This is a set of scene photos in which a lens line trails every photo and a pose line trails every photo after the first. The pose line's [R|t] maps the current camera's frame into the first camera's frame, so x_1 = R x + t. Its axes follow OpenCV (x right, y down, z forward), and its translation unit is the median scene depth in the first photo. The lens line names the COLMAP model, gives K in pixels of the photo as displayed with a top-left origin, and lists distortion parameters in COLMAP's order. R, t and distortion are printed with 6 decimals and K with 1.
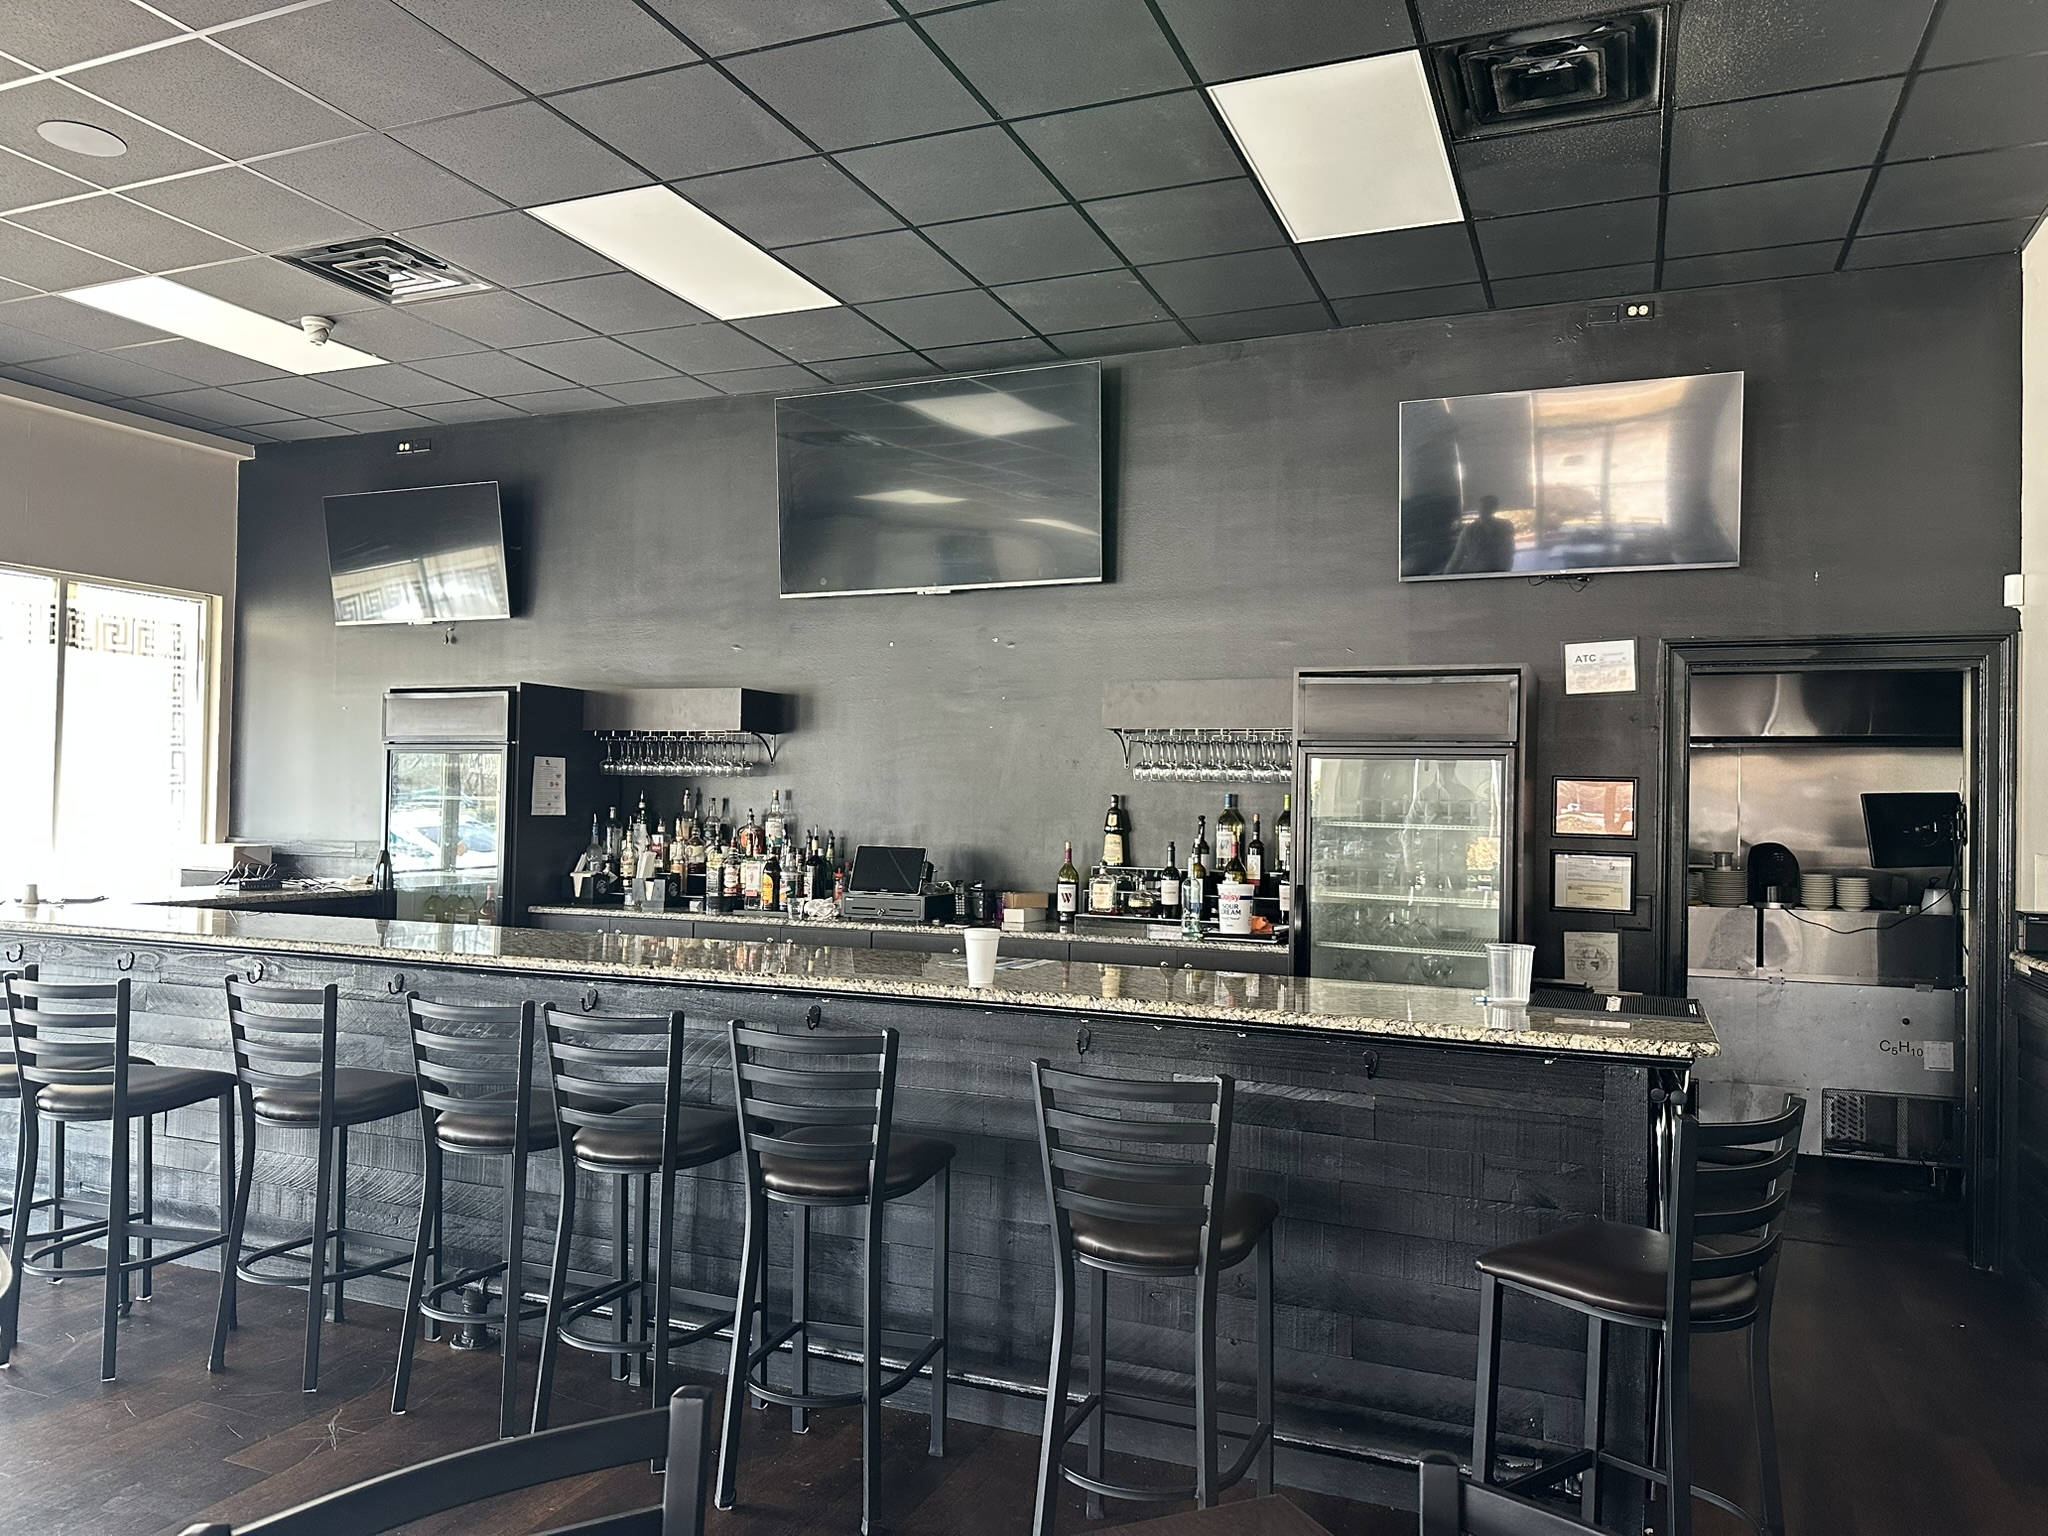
lens RADIAL K [[1444.8, 0, 1030.2], [0, 1444.8, 767.5], [0, 0, 1]] dist [0.035614, -0.047180]
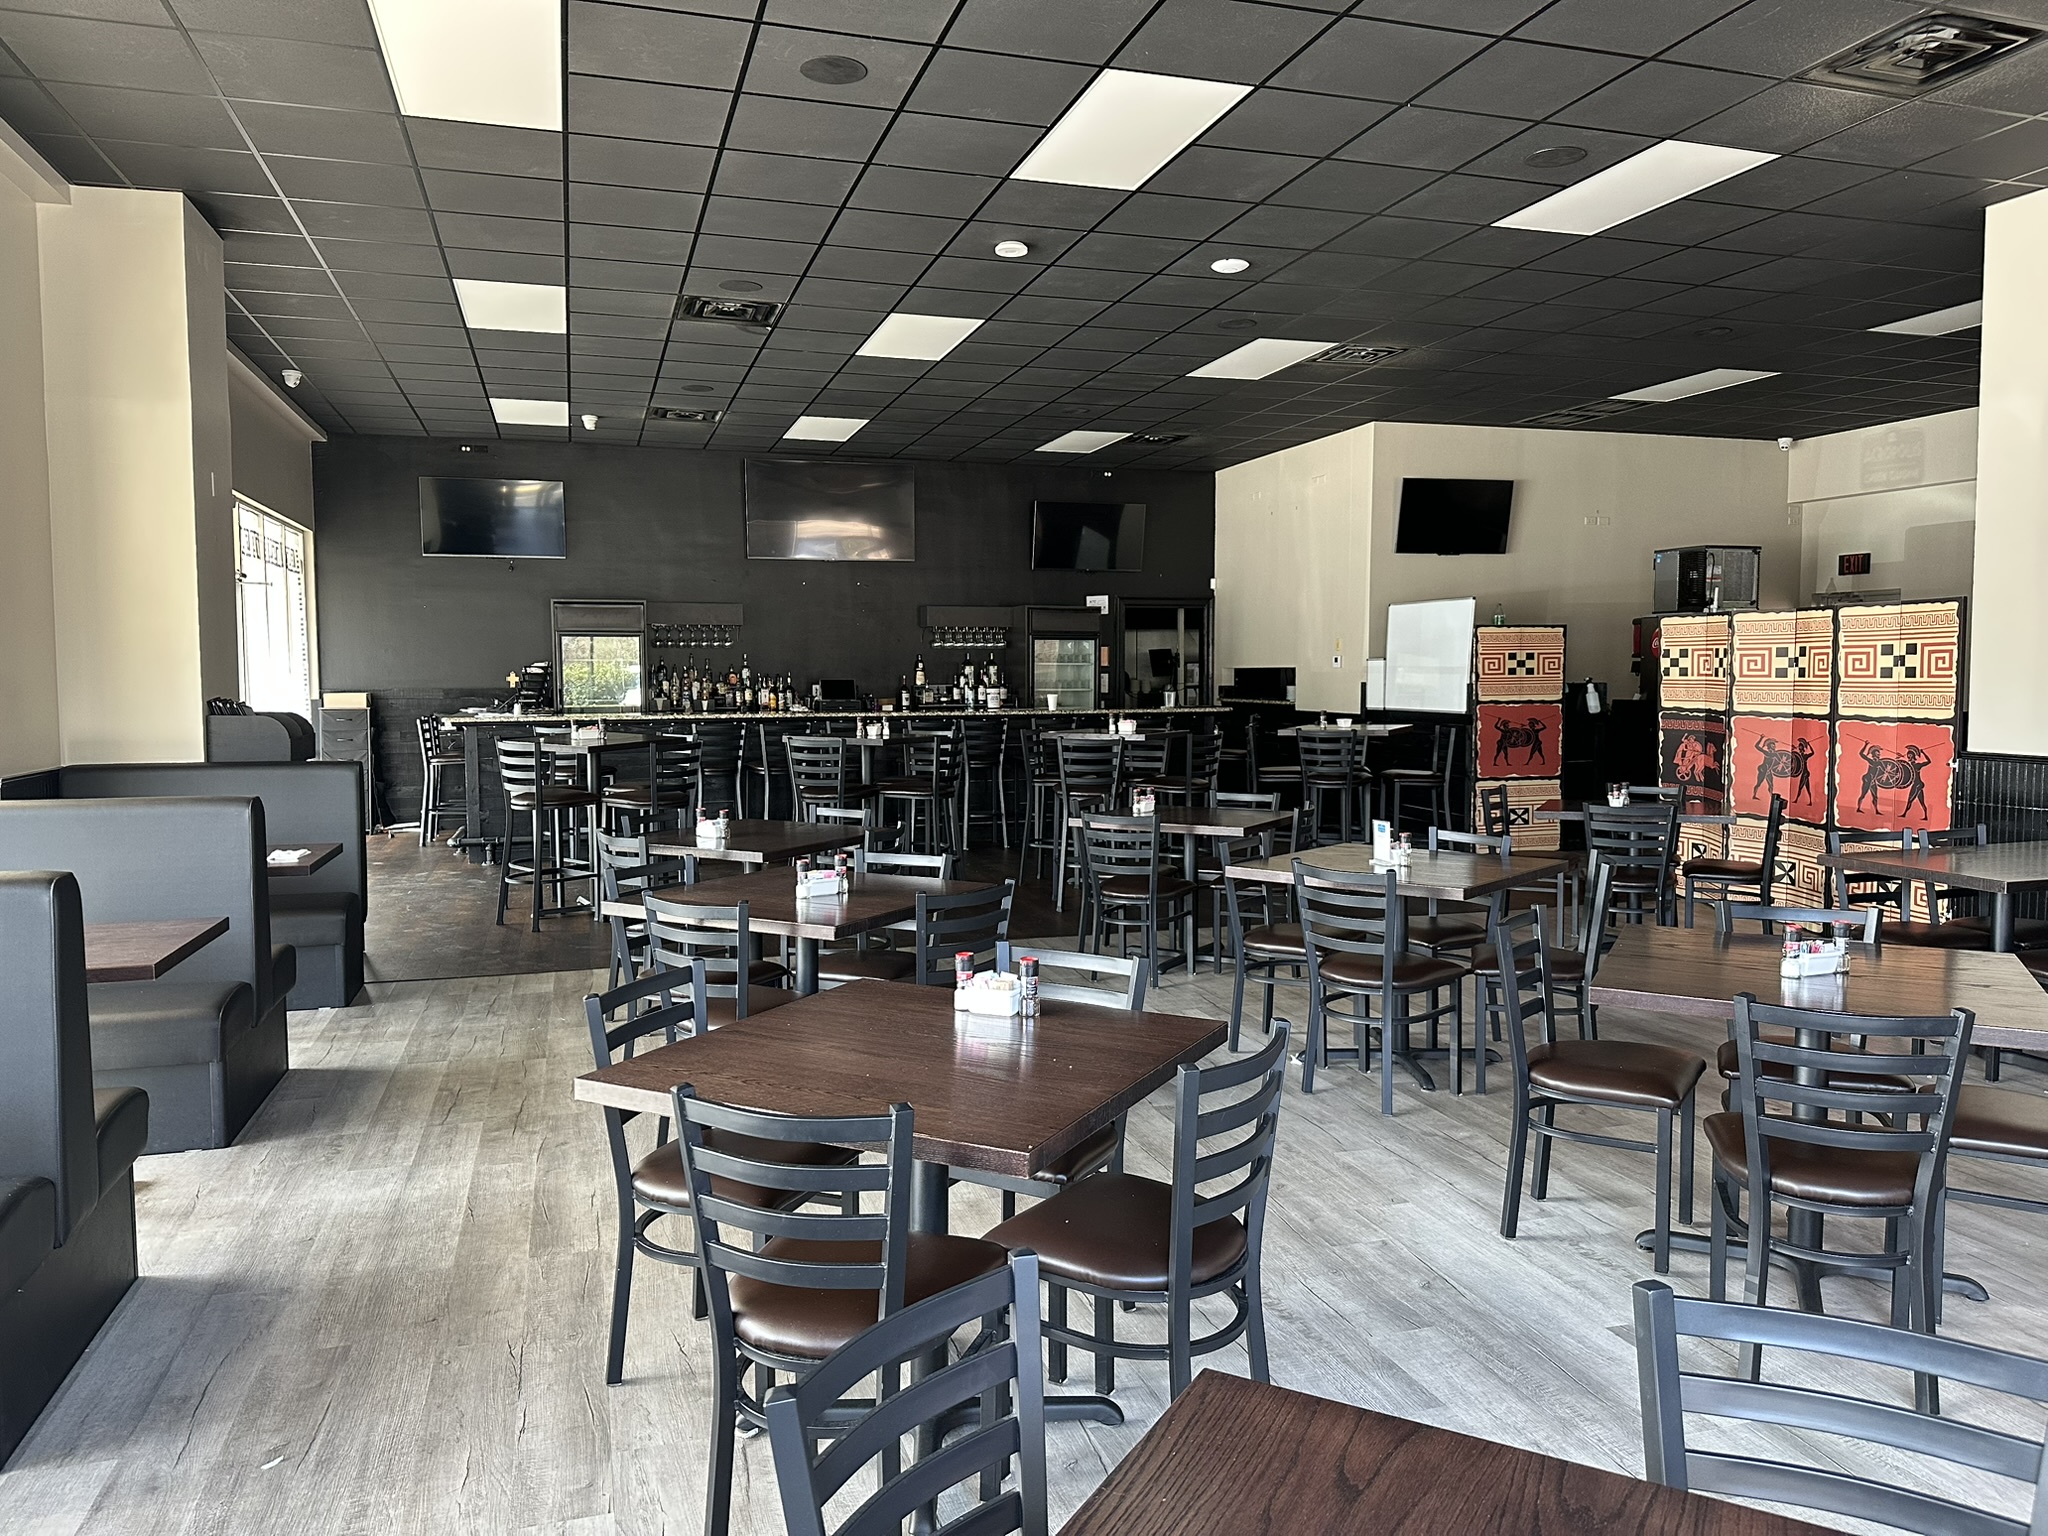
lens RADIAL K [[1444.8, 0, 1030.2], [0, 1444.8, 767.5], [0, 0, 1]] dist [0.035614, -0.047180]
pose [[0.768249, -0.061916, 0.637149, -1.255596], [-0.000946, 0.995201, 0.097851, -0.027190], [-0.640150, -0.075777, 0.764504, -0.880448]]
